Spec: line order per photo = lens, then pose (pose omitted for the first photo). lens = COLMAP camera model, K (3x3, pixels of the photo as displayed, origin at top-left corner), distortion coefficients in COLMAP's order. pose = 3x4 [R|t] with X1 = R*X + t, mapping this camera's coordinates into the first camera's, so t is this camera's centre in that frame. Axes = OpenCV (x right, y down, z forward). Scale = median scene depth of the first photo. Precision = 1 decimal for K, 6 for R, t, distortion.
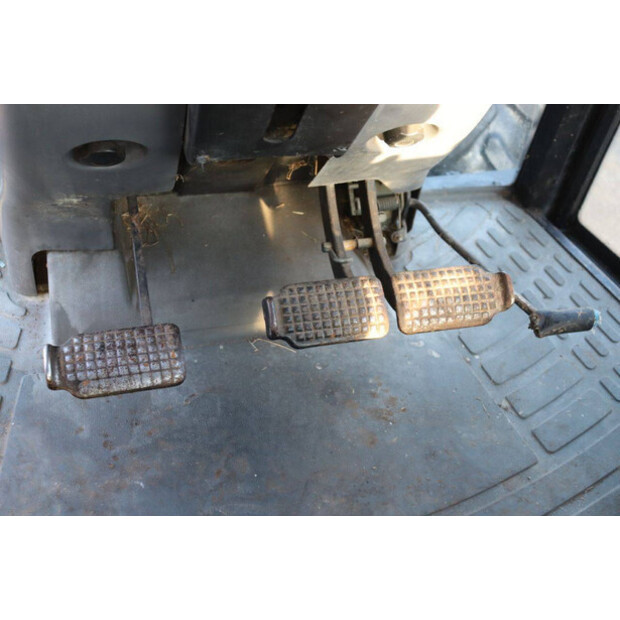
lens RADIAL K [[742.0, 0, 307.0], [0, 742.0, 314.5], [0, 0, 1]] dist [-0.017346, 0.000000]
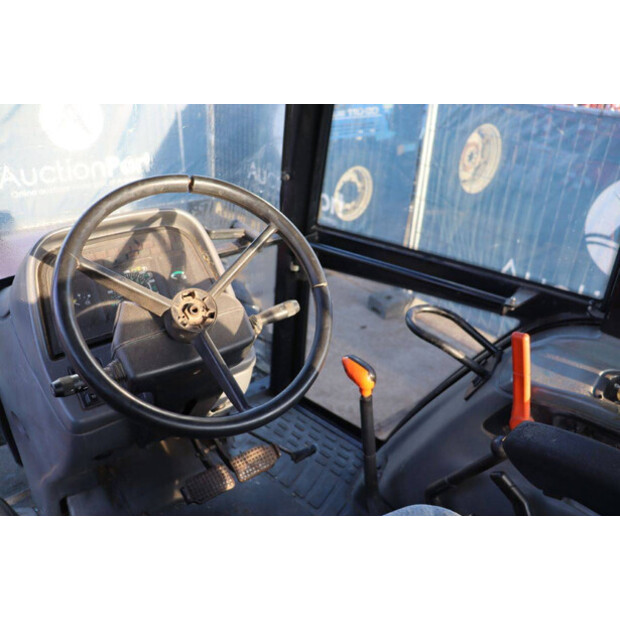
lens RADIAL K [[521.0, 0, 313.5], [0, 521.0, 309.1], [0, 0, 1]] dist [-0.145402, 0.101695]
pose [[0.913048, -0.240590, 0.329332, -0.060176], [0.312718, 0.931335, -0.186610, -0.105929], [-0.261822, 0.273372, 0.925590, -0.680476]]
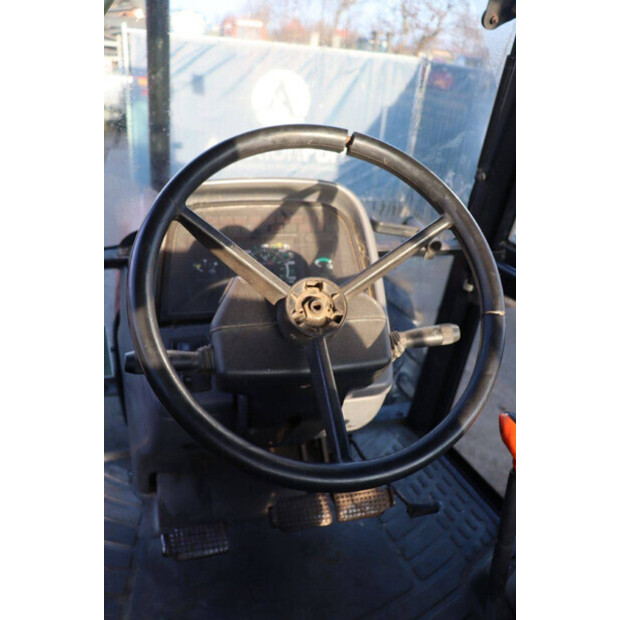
lens RADIAL K [[521.0, 0, 313.8], [0, 521.0, 306.9], [0, 0, 1]] dist [-0.145402, 0.101695]
pose [[0.999715, -0.010607, 0.021381, 0.035367], [0.015810, 0.965397, -0.260304, -0.164279], [-0.017880, 0.260567, 0.965290, -0.430319]]
